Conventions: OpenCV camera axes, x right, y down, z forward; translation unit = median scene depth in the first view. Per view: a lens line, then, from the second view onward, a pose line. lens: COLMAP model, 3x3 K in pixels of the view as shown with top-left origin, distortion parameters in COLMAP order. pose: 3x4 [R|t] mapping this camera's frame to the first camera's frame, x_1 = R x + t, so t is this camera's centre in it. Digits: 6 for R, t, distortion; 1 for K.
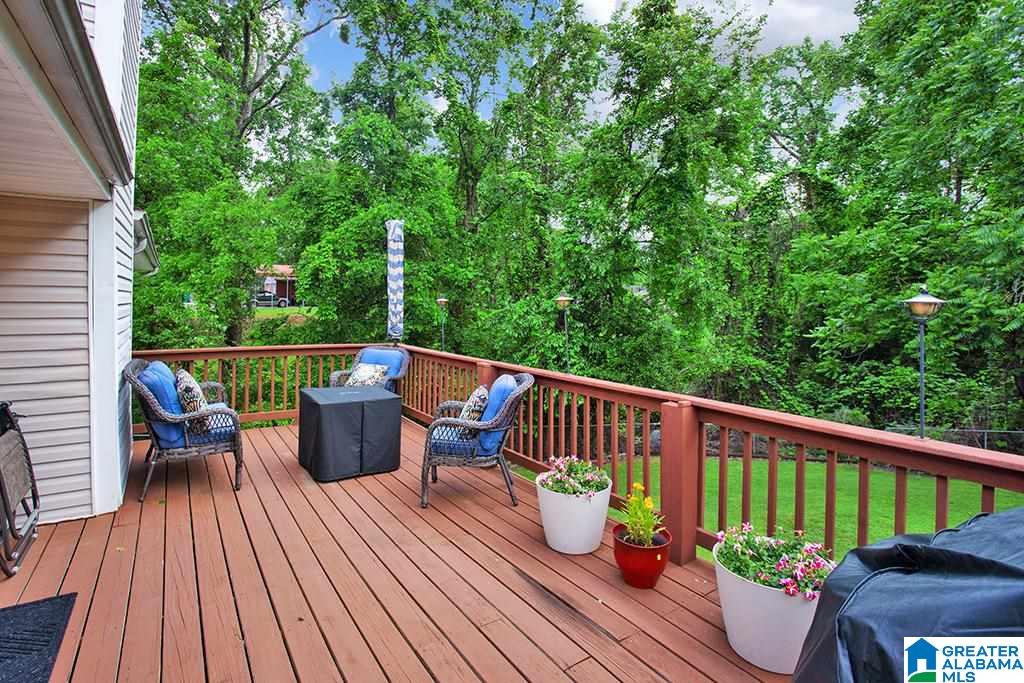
lens RADIAL K [[519.5, 0, 515.8], [0, 519.5, 310.0], [0, 0, 1]] dist [-0.041320, 0.000336]
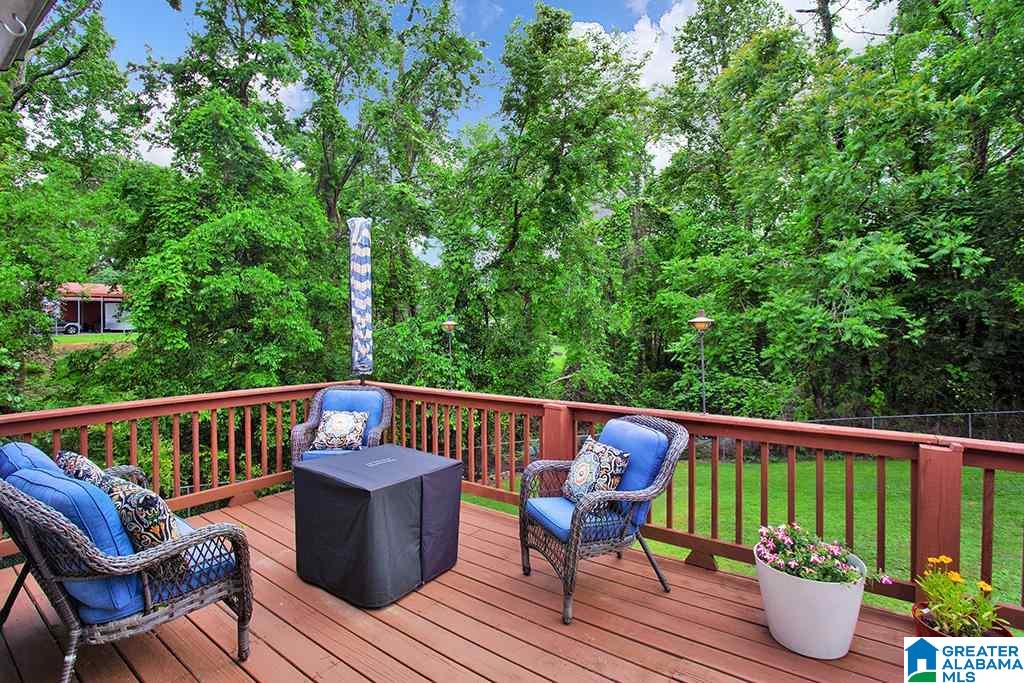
lens RADIAL K [[498.0, 0, 515.3], [0, 498.0, 339.8], [0, 0, 1]] dist [-0.040841, 0.013916]
pose [[0.942746, -0.025872, 0.332508, -0.107618], [0.019317, 0.999549, 0.023004, -0.003275], [-0.332953, -0.015264, 0.942820, 0.097811]]
